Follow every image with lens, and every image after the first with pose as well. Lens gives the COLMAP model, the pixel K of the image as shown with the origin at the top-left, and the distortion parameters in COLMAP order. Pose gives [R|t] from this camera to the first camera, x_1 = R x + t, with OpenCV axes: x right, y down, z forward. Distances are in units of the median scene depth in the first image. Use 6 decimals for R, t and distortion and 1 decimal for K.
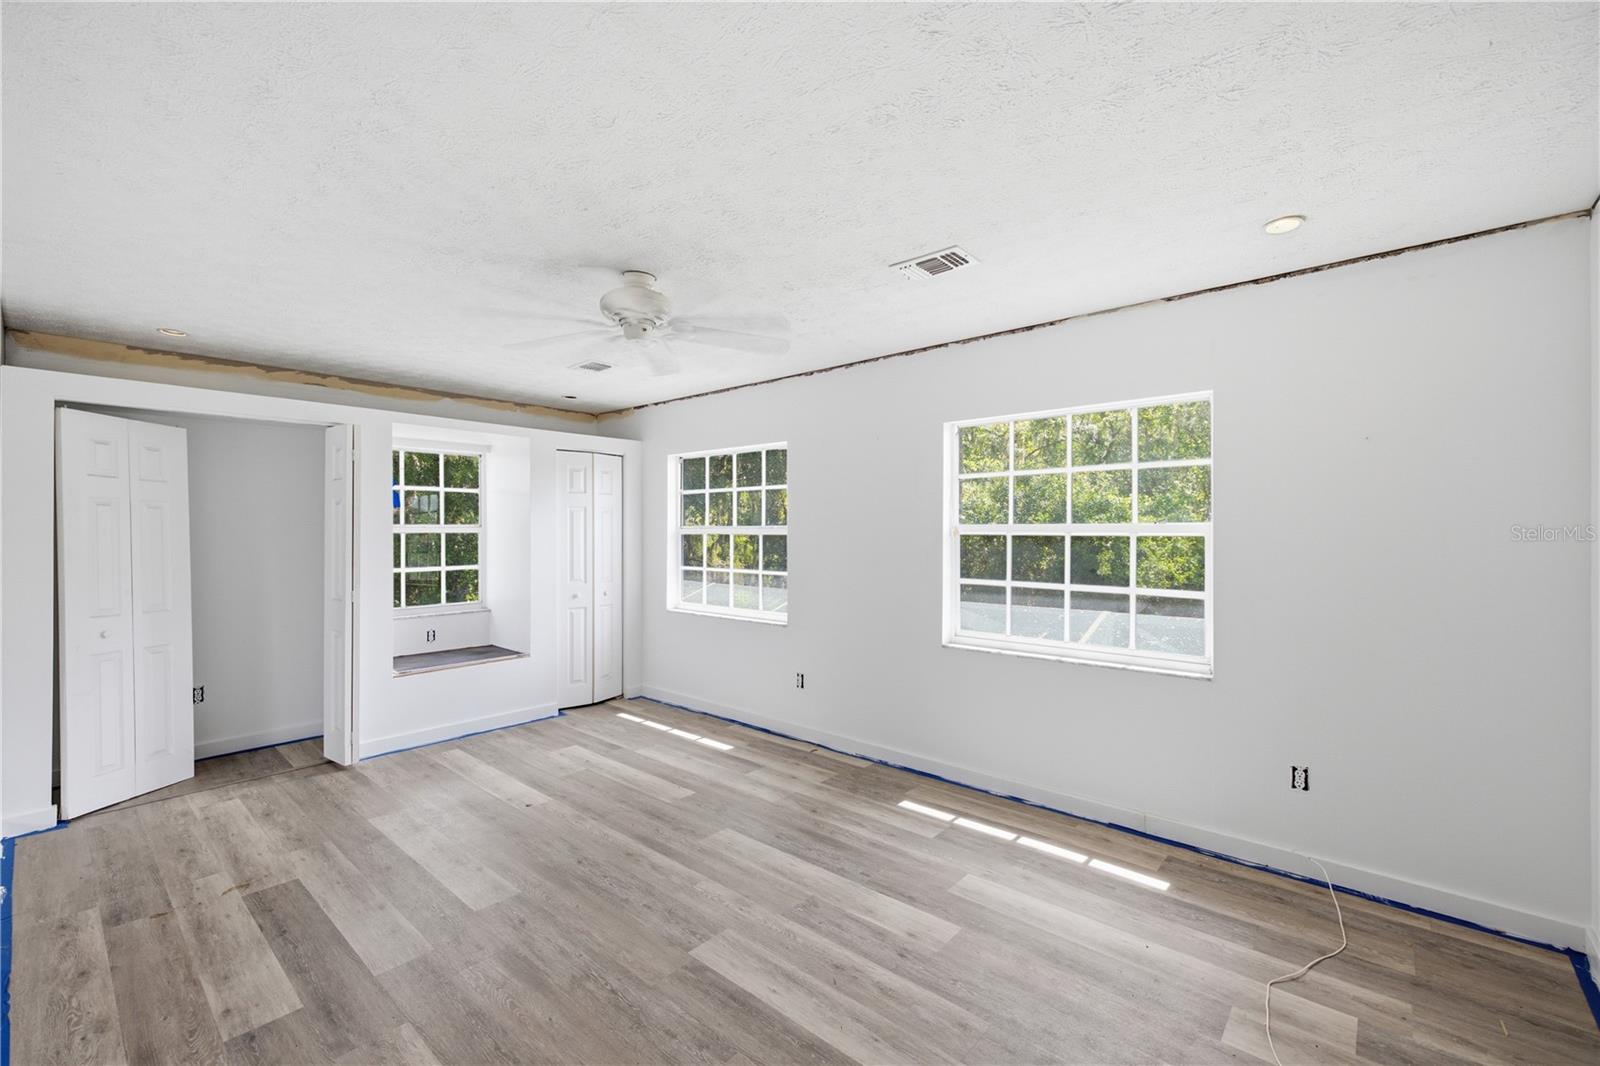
lens RADIAL K [[672.0, 0, 806.5], [0, 672.0, 532.0], [0, 0, 1]] dist [0.007288, -0.001246]
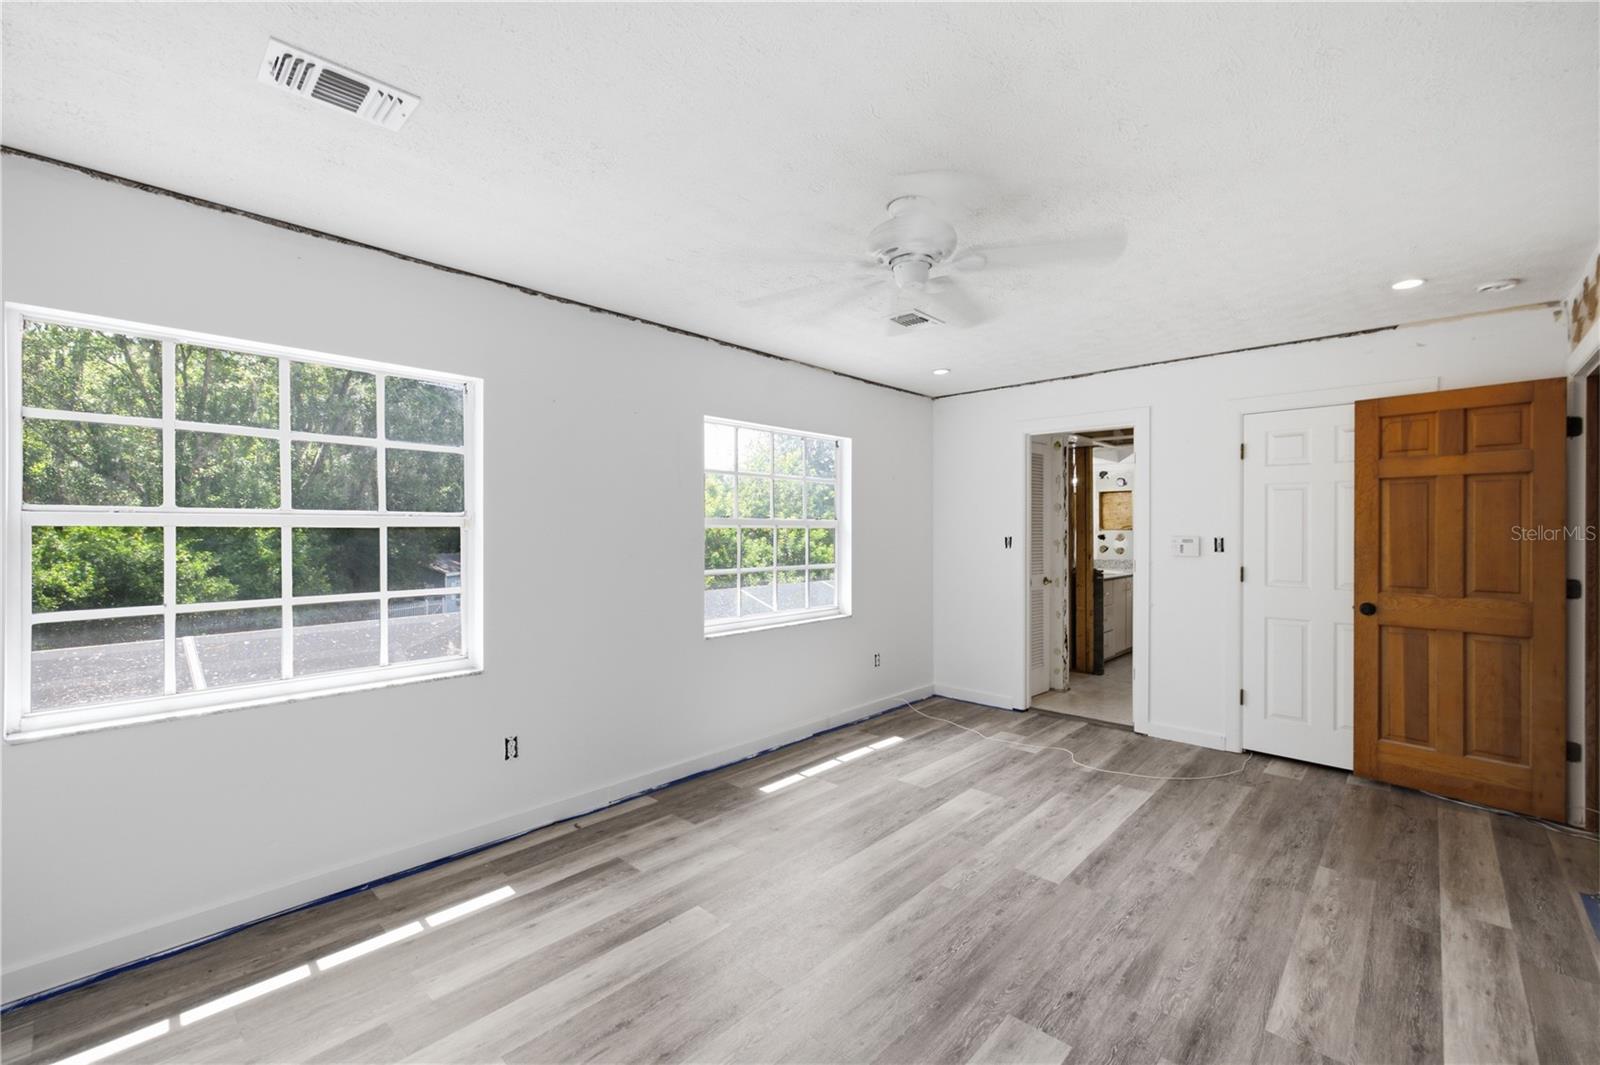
lens RADIAL K [[672.0, 0, 806.7], [0, 672.0, 535.1], [0, 0, 1]] dist [0.007288, -0.001246]
pose [[0.030676, -0.007942, 0.999498, -0.979110], [0.001220, 0.999968, 0.007908, 0.008976], [-0.999529, 0.000977, 0.030685, 1.015664]]
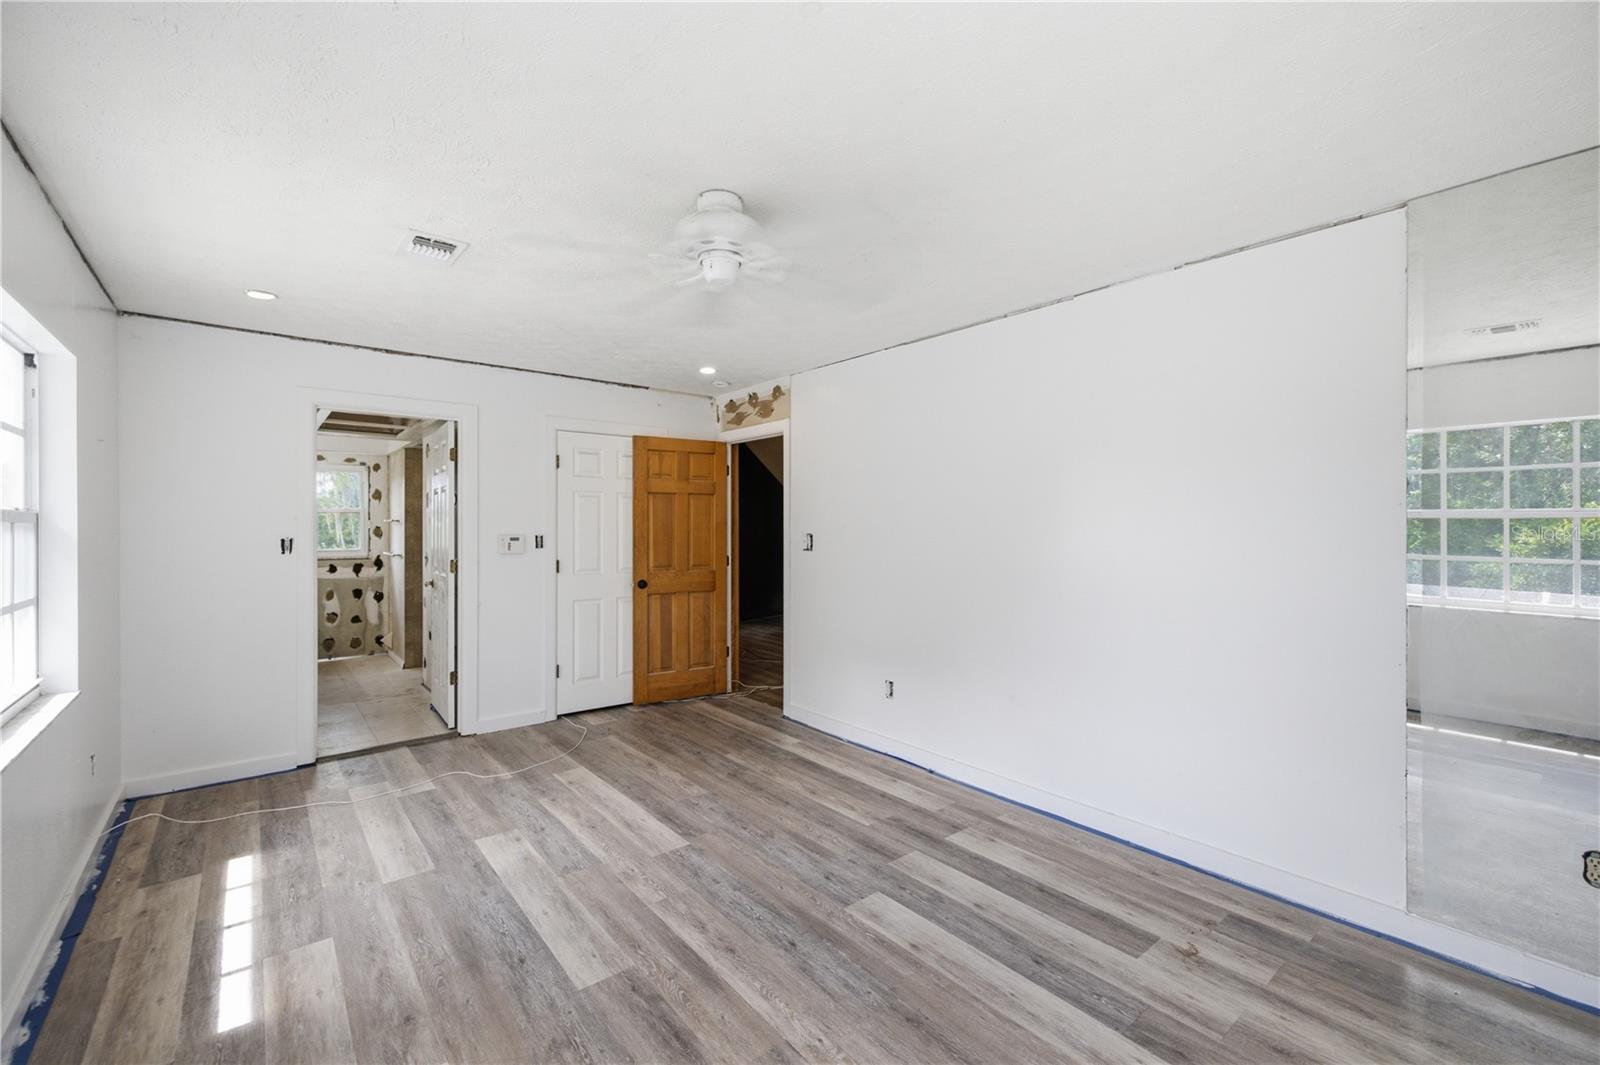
lens RADIAL K [[672.0, 0, 802.3], [0, 672.0, 527.7], [0, 0, 1]] dist [0.007288, -0.001246]
pose [[-0.985706, 0.000859, 0.168470, -0.443640], [0.001330, 0.999996, 0.002683, 0.005673], [-0.168467, 0.002869, -0.985703, 1.632966]]
